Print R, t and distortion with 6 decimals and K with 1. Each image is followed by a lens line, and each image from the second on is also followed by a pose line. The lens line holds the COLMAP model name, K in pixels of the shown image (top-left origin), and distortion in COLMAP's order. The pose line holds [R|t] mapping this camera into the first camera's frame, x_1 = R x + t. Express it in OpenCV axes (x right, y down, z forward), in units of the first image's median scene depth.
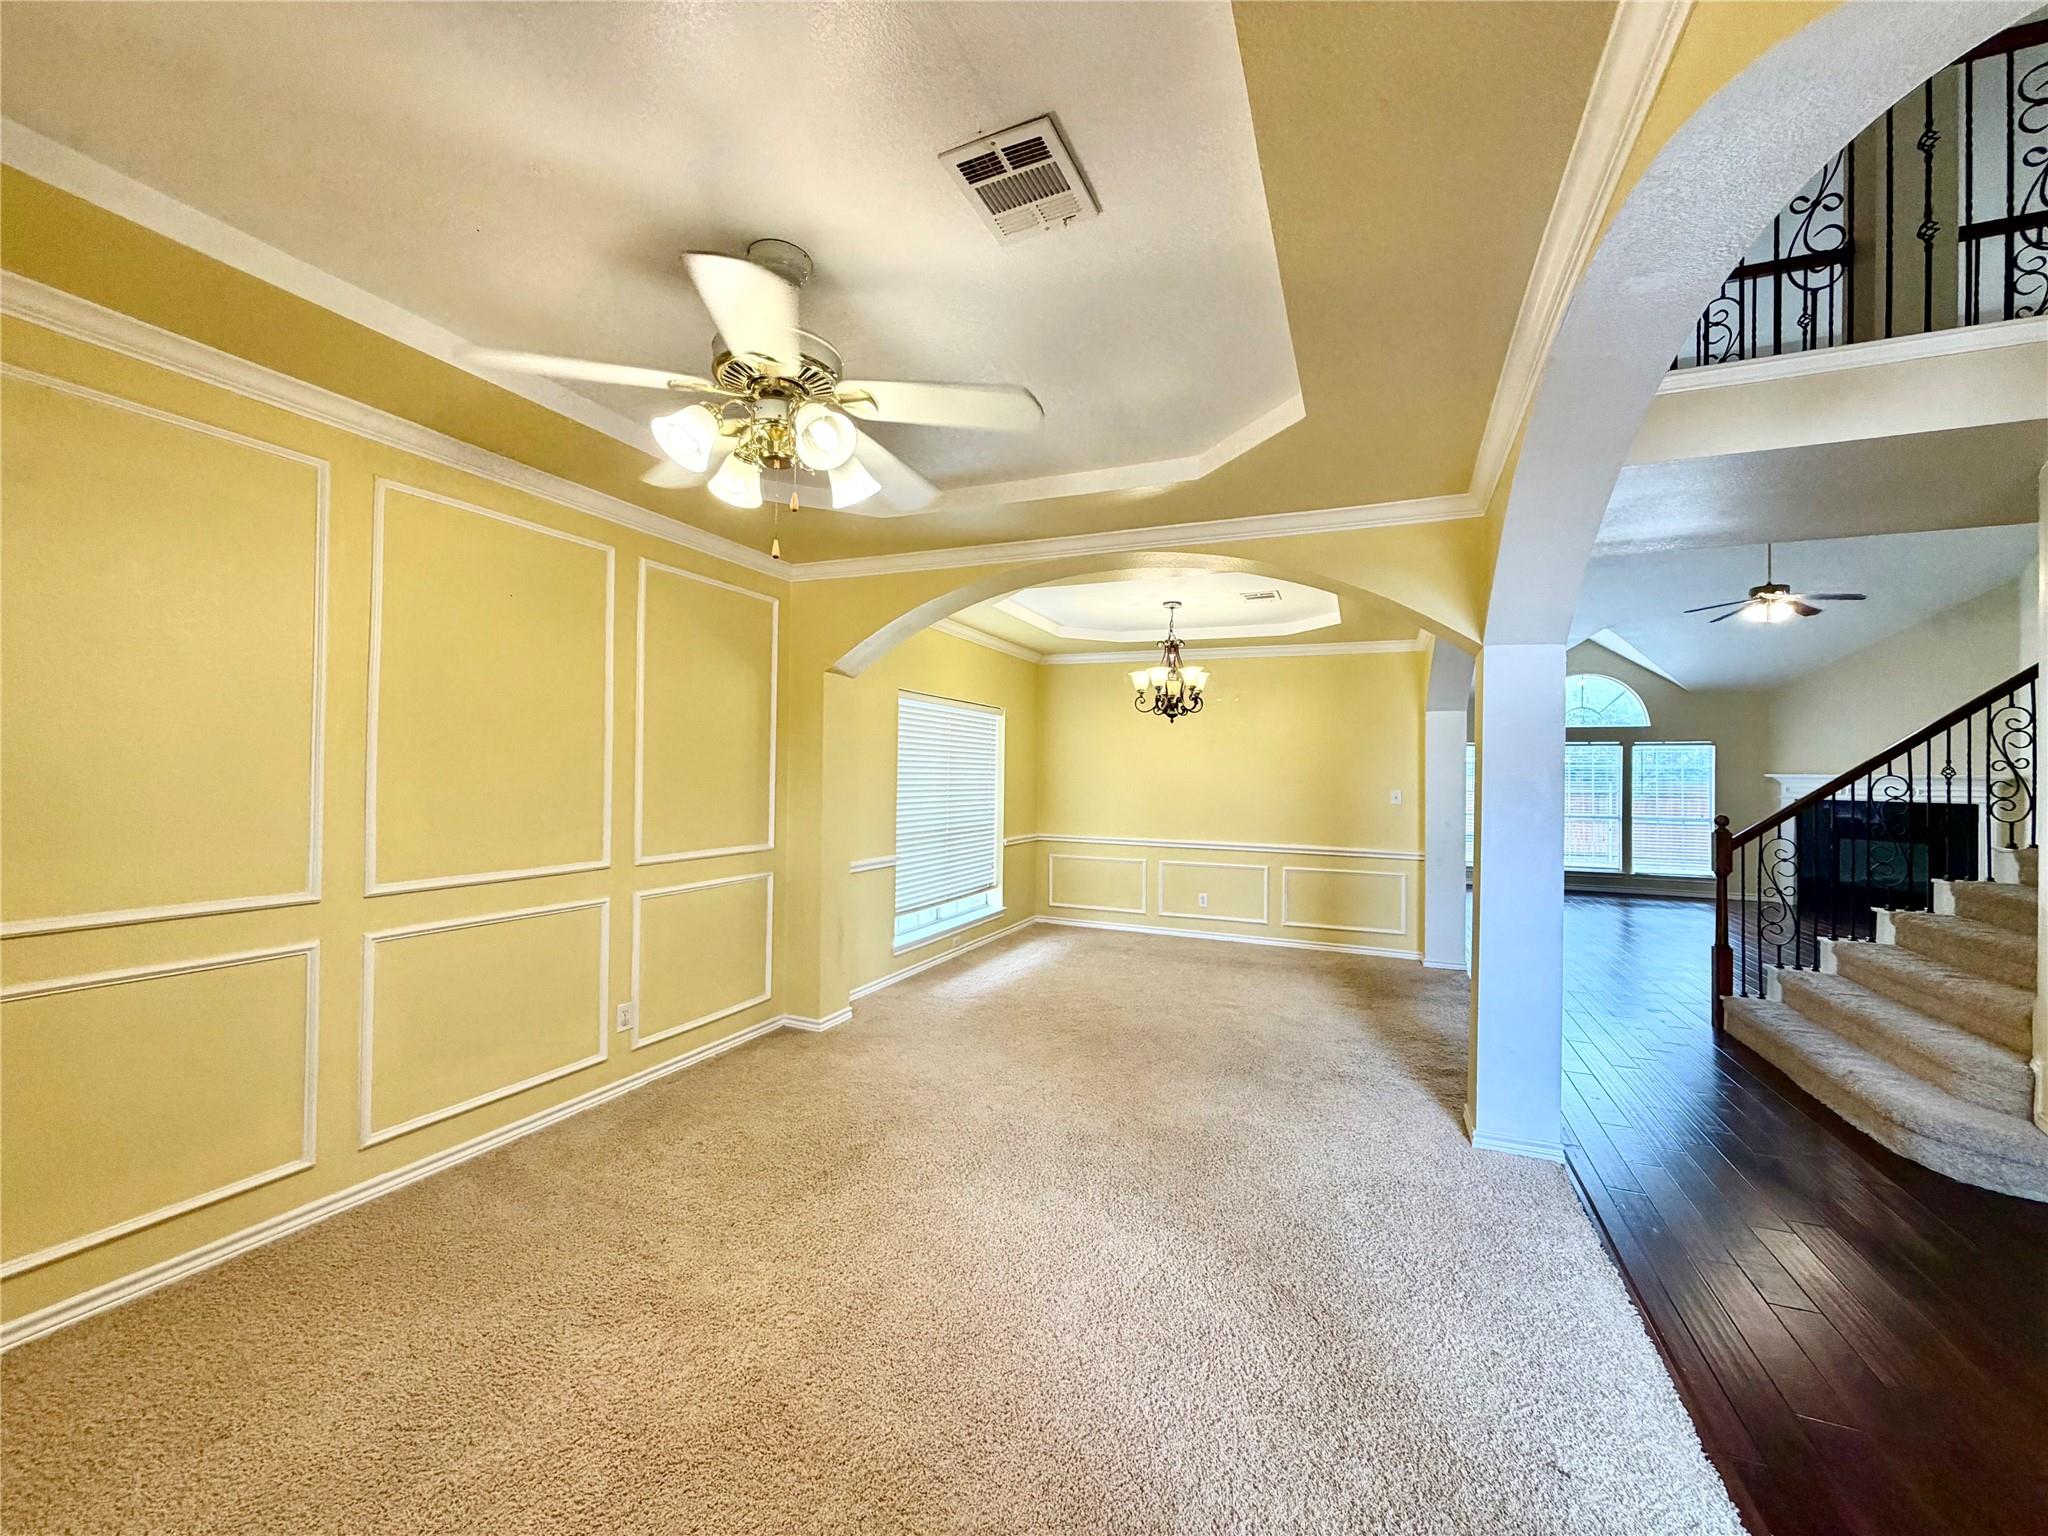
lens RADIAL K [[815.1, 0, 1023.1], [0, 815.1, 764.8], [0, 0, 1]] dist [-0.000788, 0.000043]
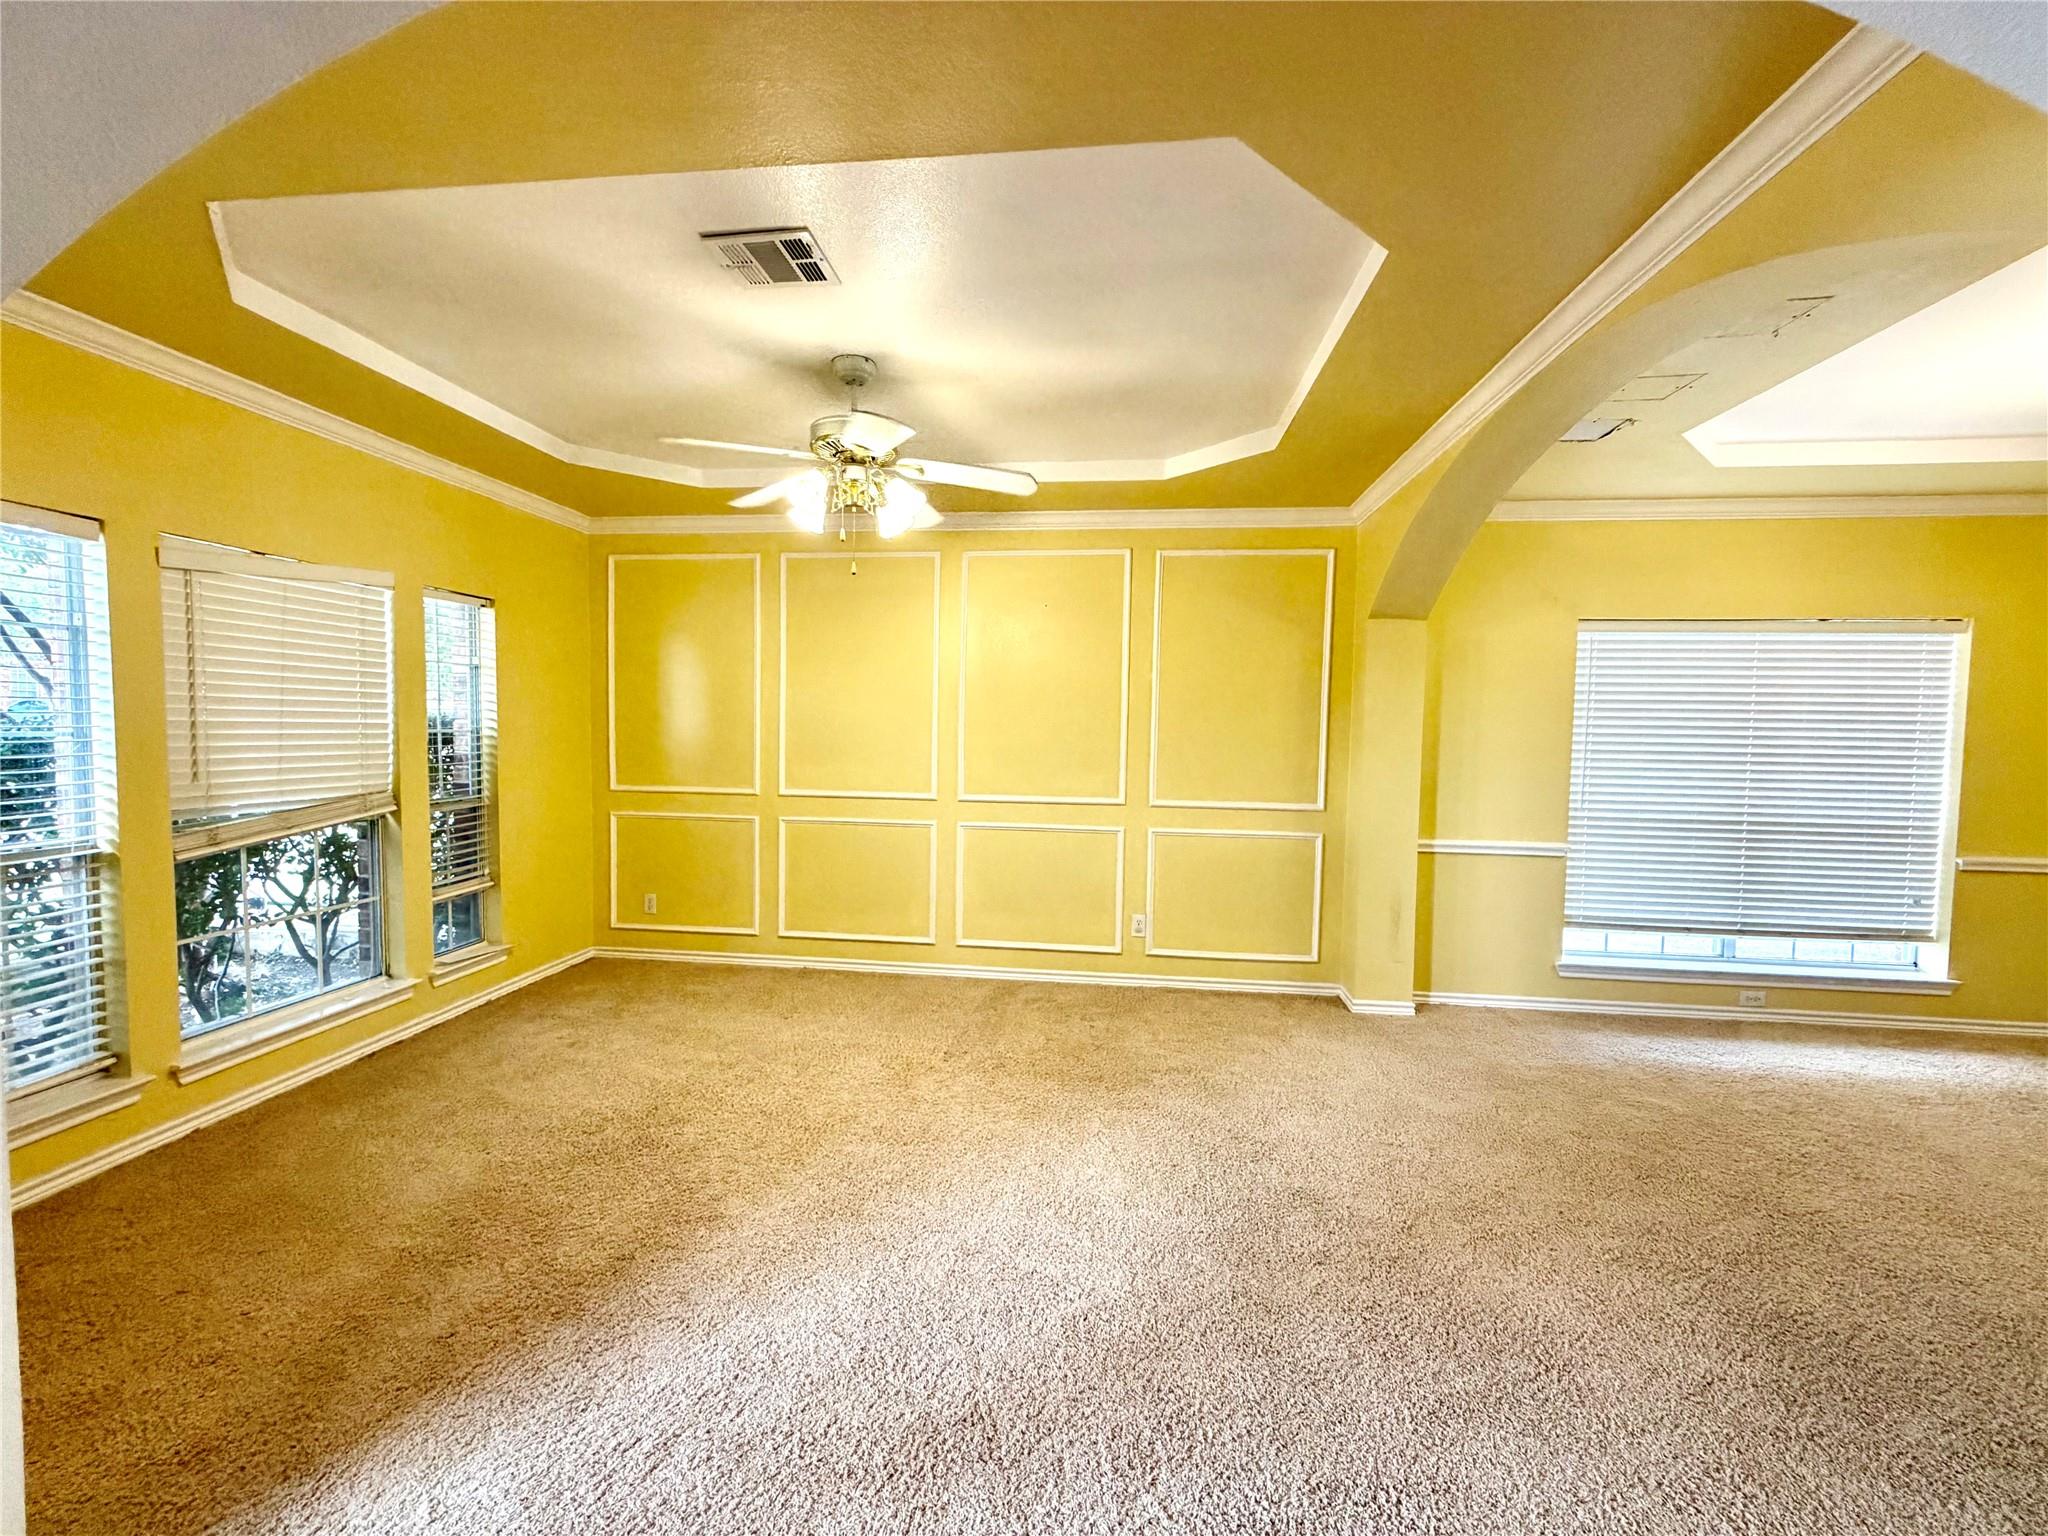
lens RADIAL K [[815.1, 0, 1020.2], [0, 815.1, 765.0], [0, 0, 1]] dist [-0.000788, 0.000043]
pose [[0.285767, 0.033976, -0.957697, 0.464283], [-0.000659, 0.999378, 0.035258, 0.013805], [0.958299, -0.009445, 0.285612, 0.339474]]
